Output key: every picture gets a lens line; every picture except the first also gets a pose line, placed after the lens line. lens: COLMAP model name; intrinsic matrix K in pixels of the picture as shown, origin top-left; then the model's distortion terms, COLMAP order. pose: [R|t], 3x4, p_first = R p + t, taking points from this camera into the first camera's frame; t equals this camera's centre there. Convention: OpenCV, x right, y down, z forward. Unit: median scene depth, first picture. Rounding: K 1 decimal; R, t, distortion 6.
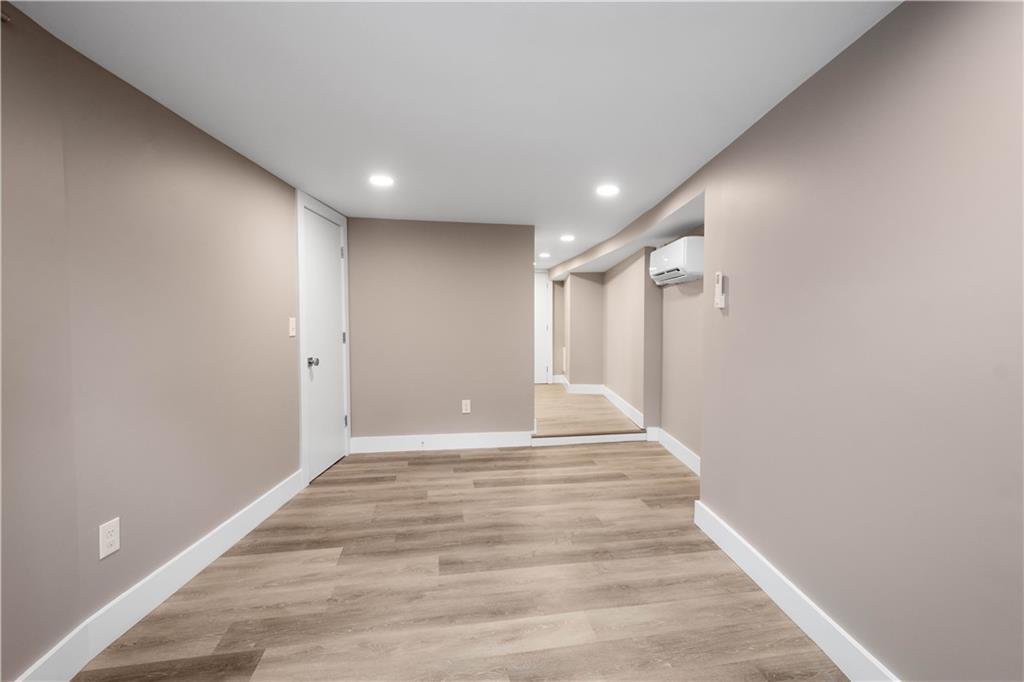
lens RADIAL K [[441.4, 0, 513.2], [0, 441.4, 346.4], [0, 0, 1]] dist [0.005330, -0.000291]
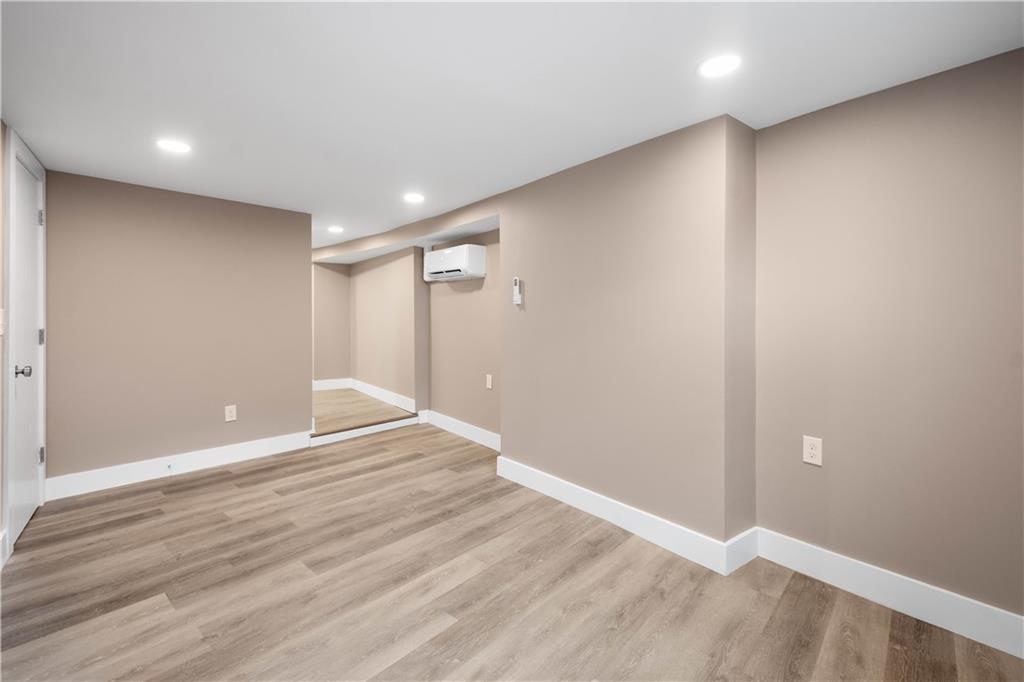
lens RADIAL K [[454.4, 0, 513.1], [0, 454.4, 323.9], [0, 0, 1]] dist [0.003565, -0.000584]
pose [[0.789556, -0.012928, 0.613542, -0.297626], [0.033807, 0.999176, -0.022452, 0.001811], [-0.612746, 0.038469, 0.789343, -0.053307]]
